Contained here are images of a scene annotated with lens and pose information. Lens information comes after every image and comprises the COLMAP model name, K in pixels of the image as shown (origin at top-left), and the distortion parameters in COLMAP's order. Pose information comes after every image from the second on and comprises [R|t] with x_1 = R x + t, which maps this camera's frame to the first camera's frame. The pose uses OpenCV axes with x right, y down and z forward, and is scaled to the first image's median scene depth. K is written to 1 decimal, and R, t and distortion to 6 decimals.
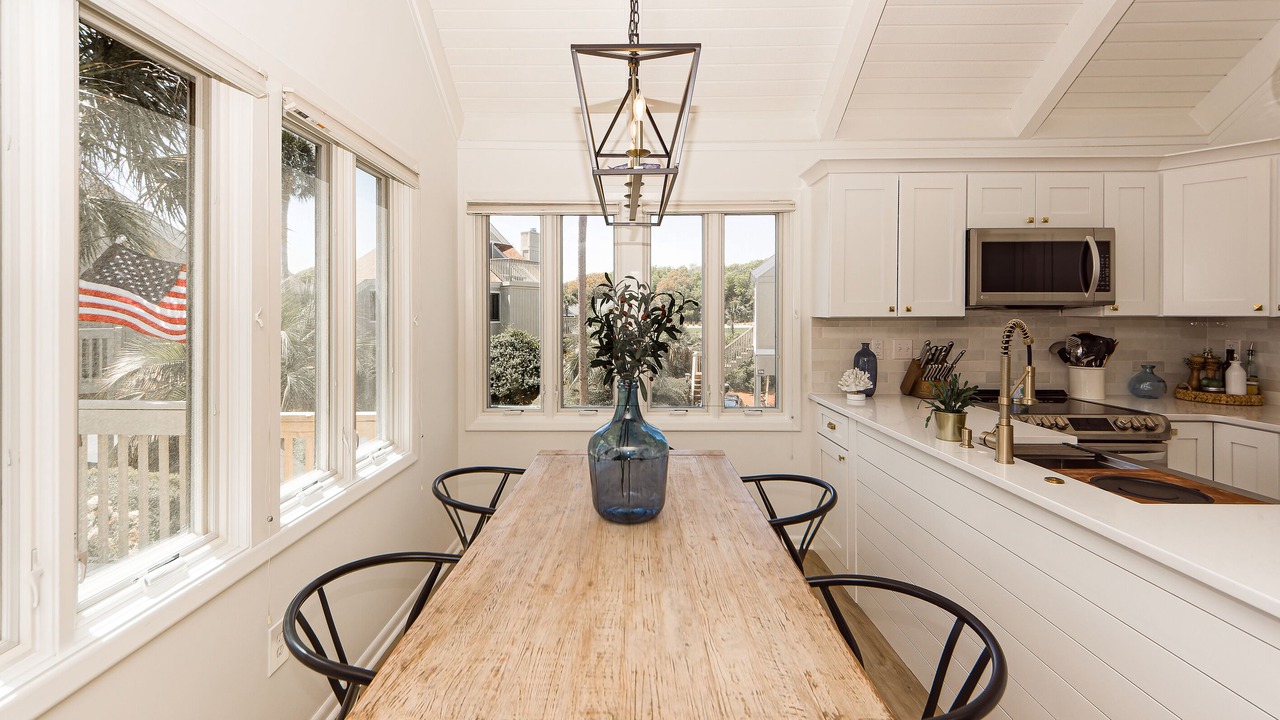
lens RADIAL K [[621.9, 0, 497.1], [0, 621.9, 318.2], [0, 0, 1]] dist [-0.001044, 0.000525]
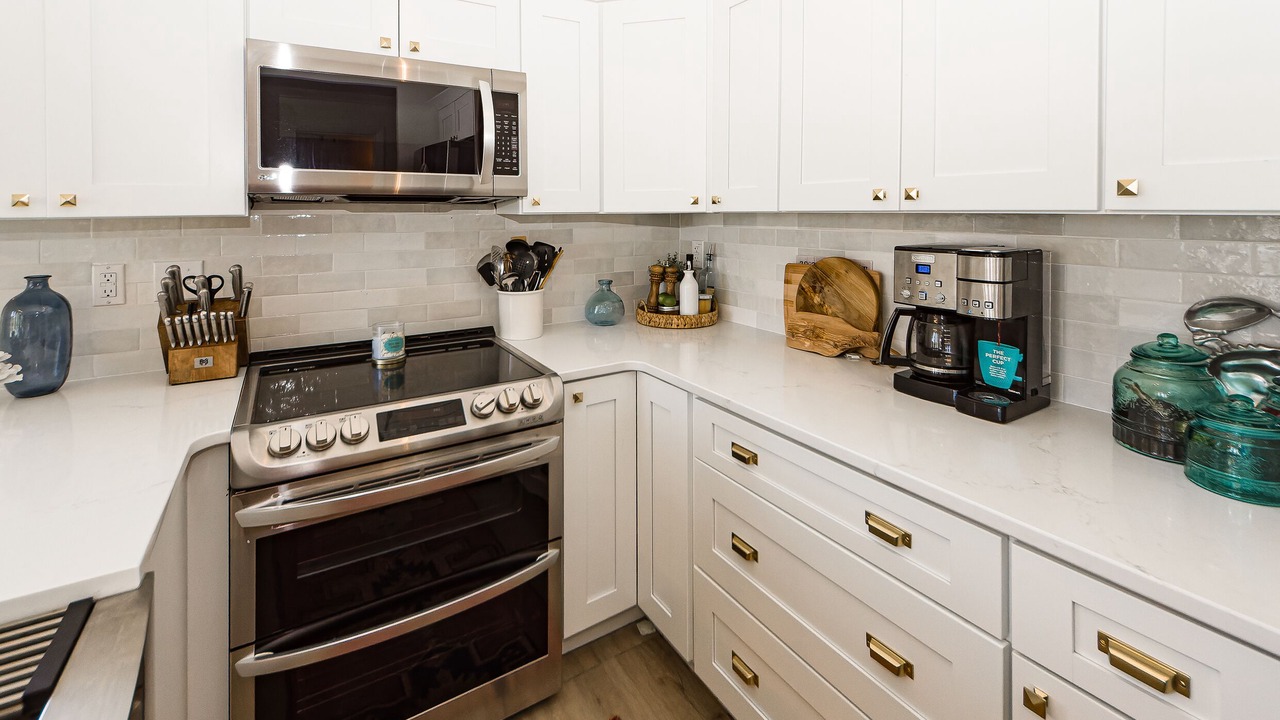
lens RADIAL K [[537.4, 0, 595.7], [0, 537.4, 221.8], [0, 0, 1]] dist [0.002792, 0.000341]
pose [[0.880951, -0.014161, 0.472996, 0.767968], [0.007456, 0.999843, 0.016047, -0.002762], [-0.473149, -0.010610, 0.880919, 0.465927]]
